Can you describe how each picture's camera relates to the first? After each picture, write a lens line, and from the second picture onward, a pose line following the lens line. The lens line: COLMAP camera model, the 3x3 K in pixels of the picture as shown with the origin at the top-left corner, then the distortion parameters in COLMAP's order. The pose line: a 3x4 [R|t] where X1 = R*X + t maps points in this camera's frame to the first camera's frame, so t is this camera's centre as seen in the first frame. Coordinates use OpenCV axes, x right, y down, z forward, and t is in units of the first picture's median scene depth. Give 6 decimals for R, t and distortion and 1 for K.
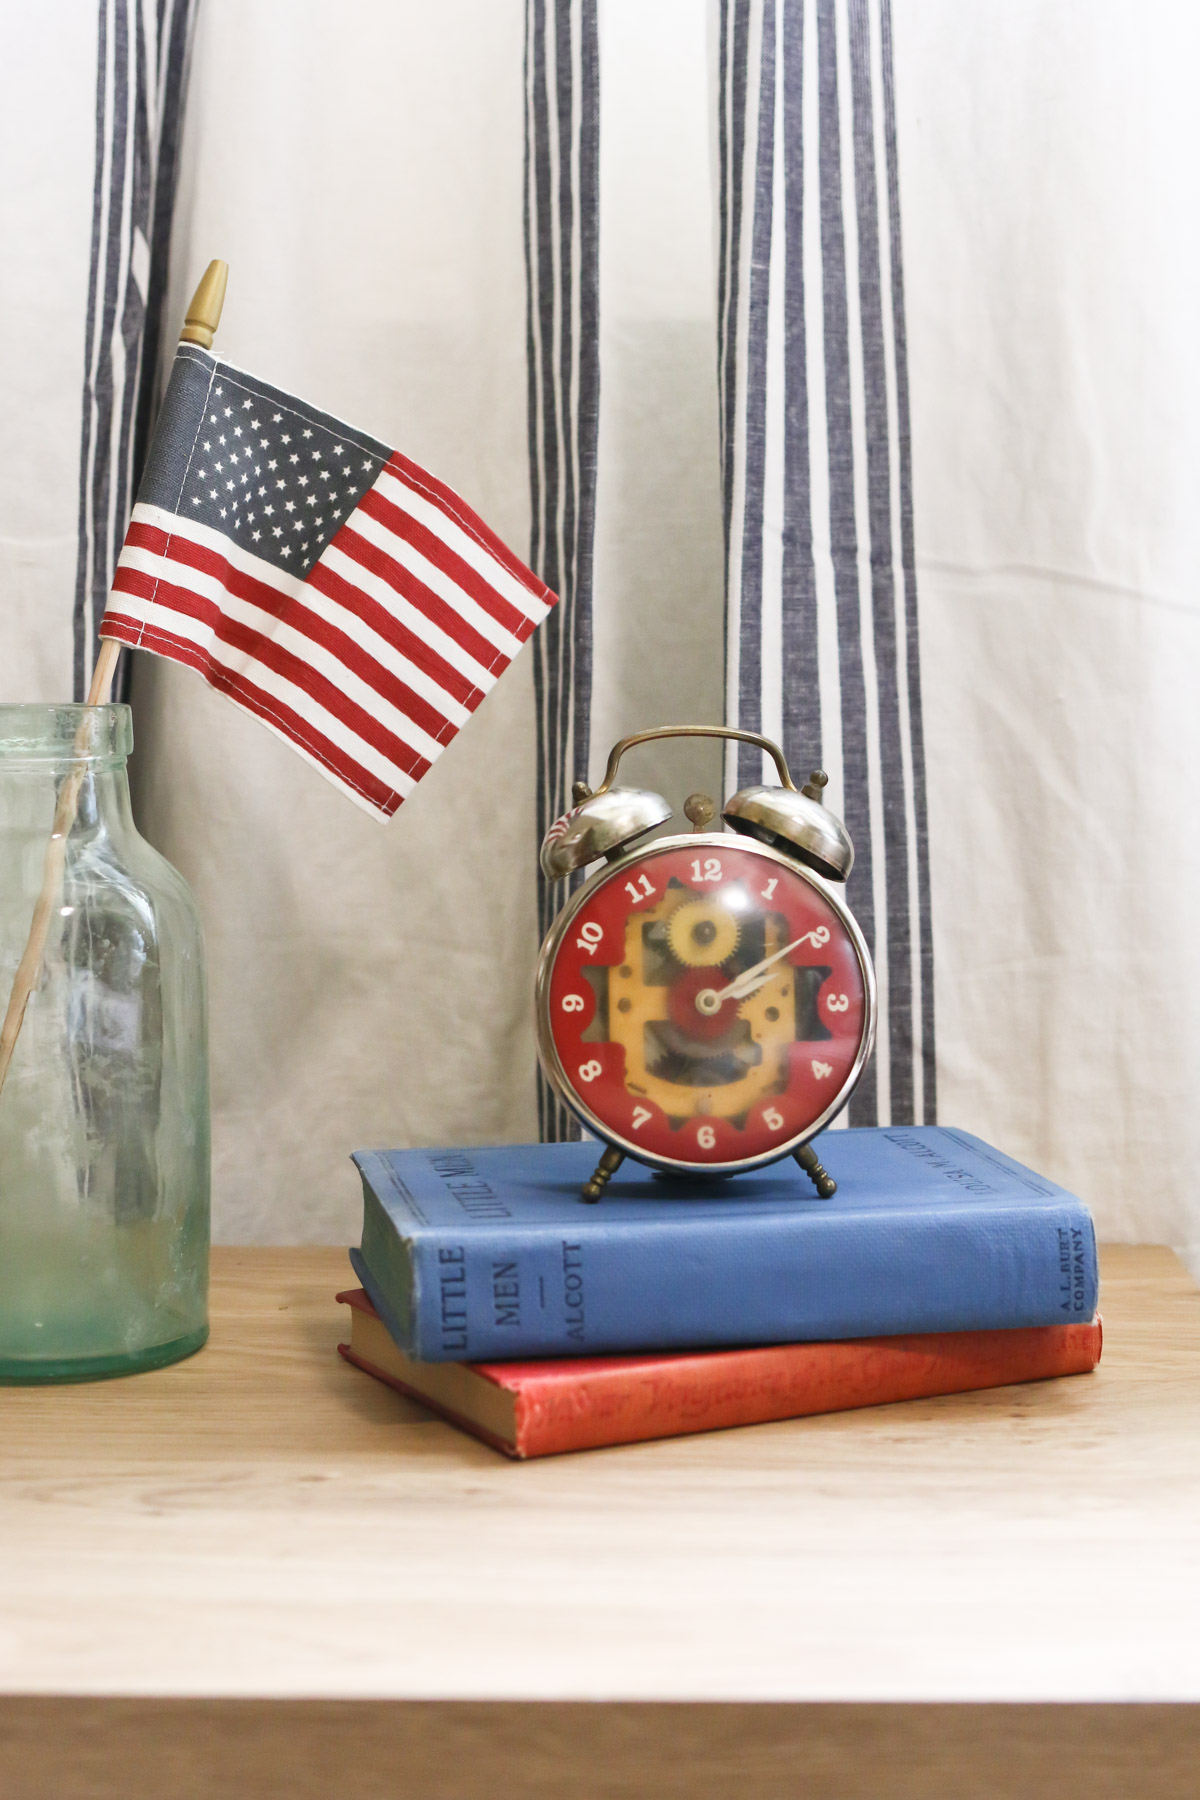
lens RADIAL K [[2852.3, 0, 601.7], [0, 2852.3, 886.5], [0, 0, 1]] dist [-0.051356, 0.000000]
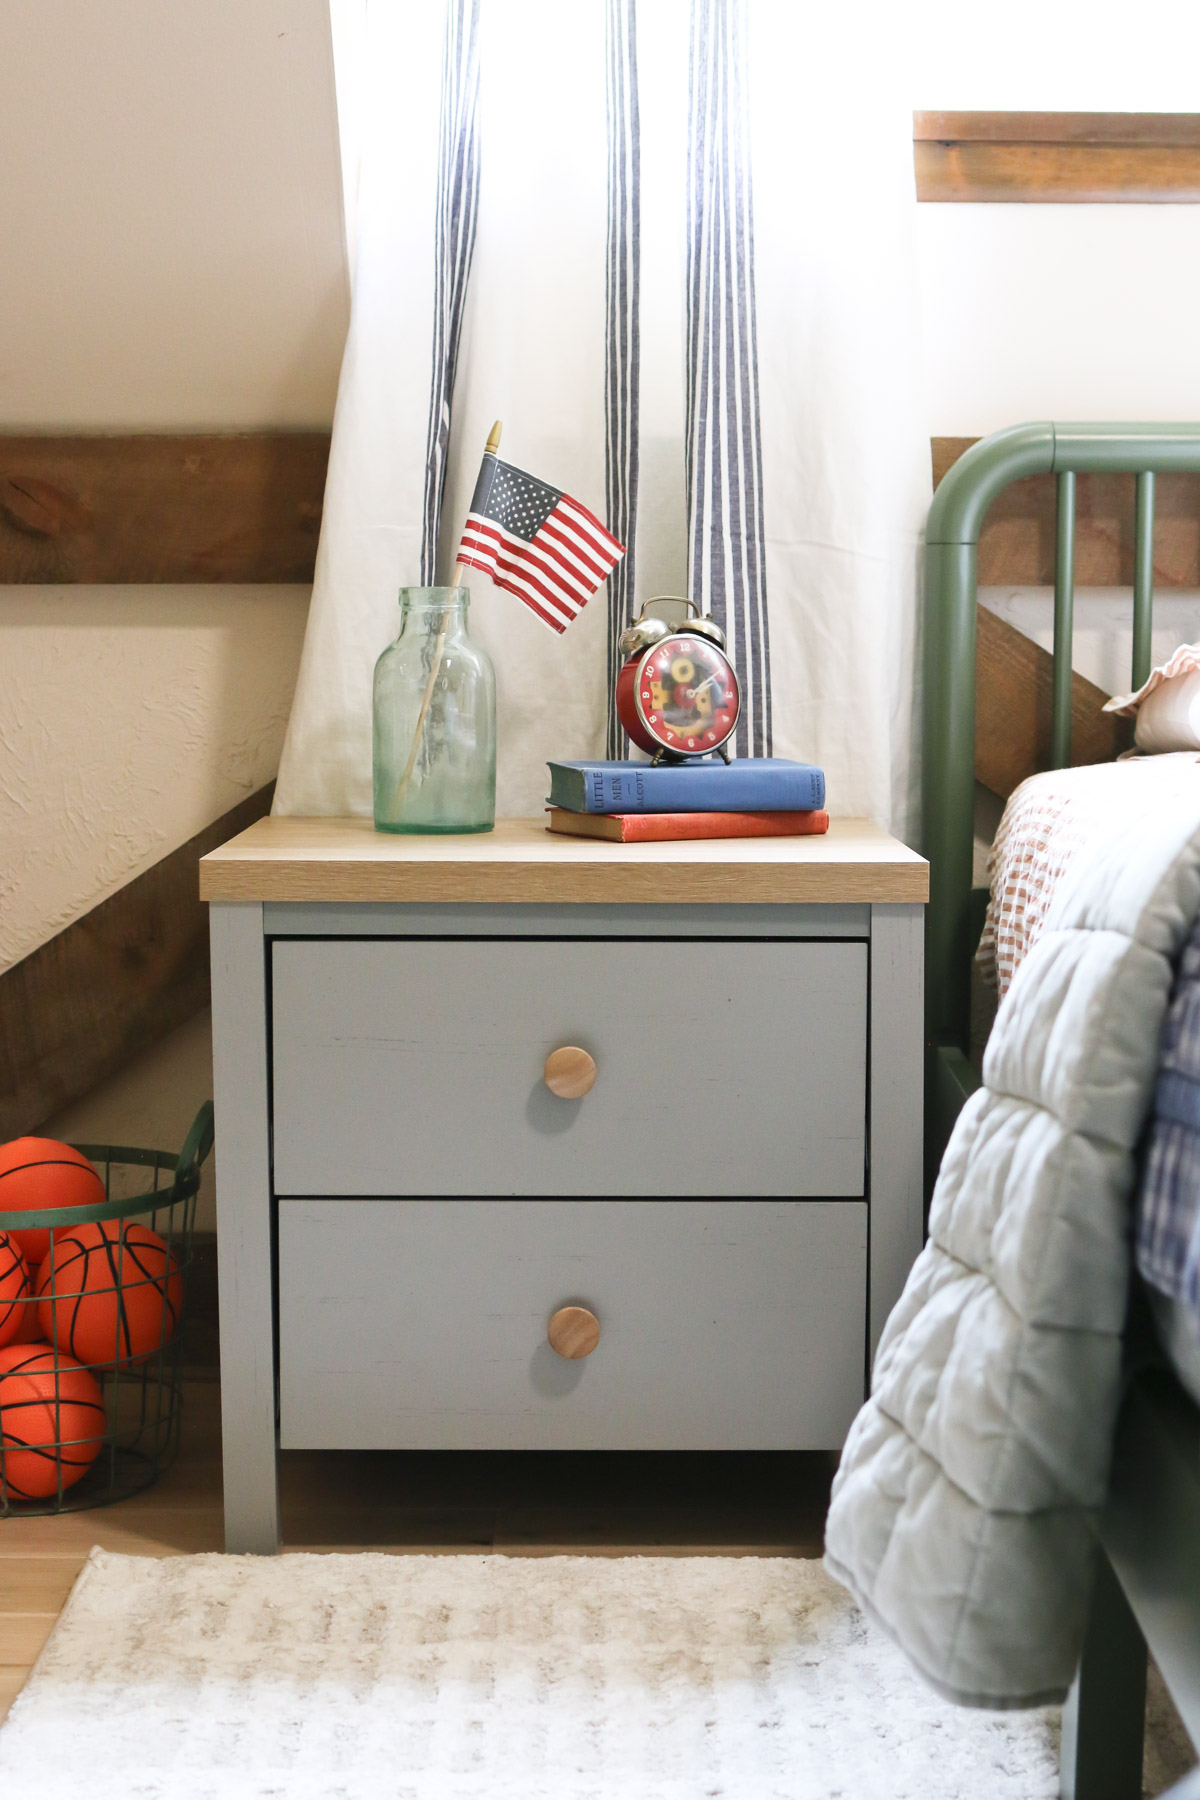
lens RADIAL K [[2852.3, 0, 596.2], [0, 2852.3, 915.8], [0, 0, 1]] dist [-0.051356, 0.000000]
pose [[0.999381, 0.003429, 0.035021, -0.124022], [-0.003656, 0.999973, 0.006408, 0.202261], [-0.034998, -0.006532, 0.999366, -1.501093]]
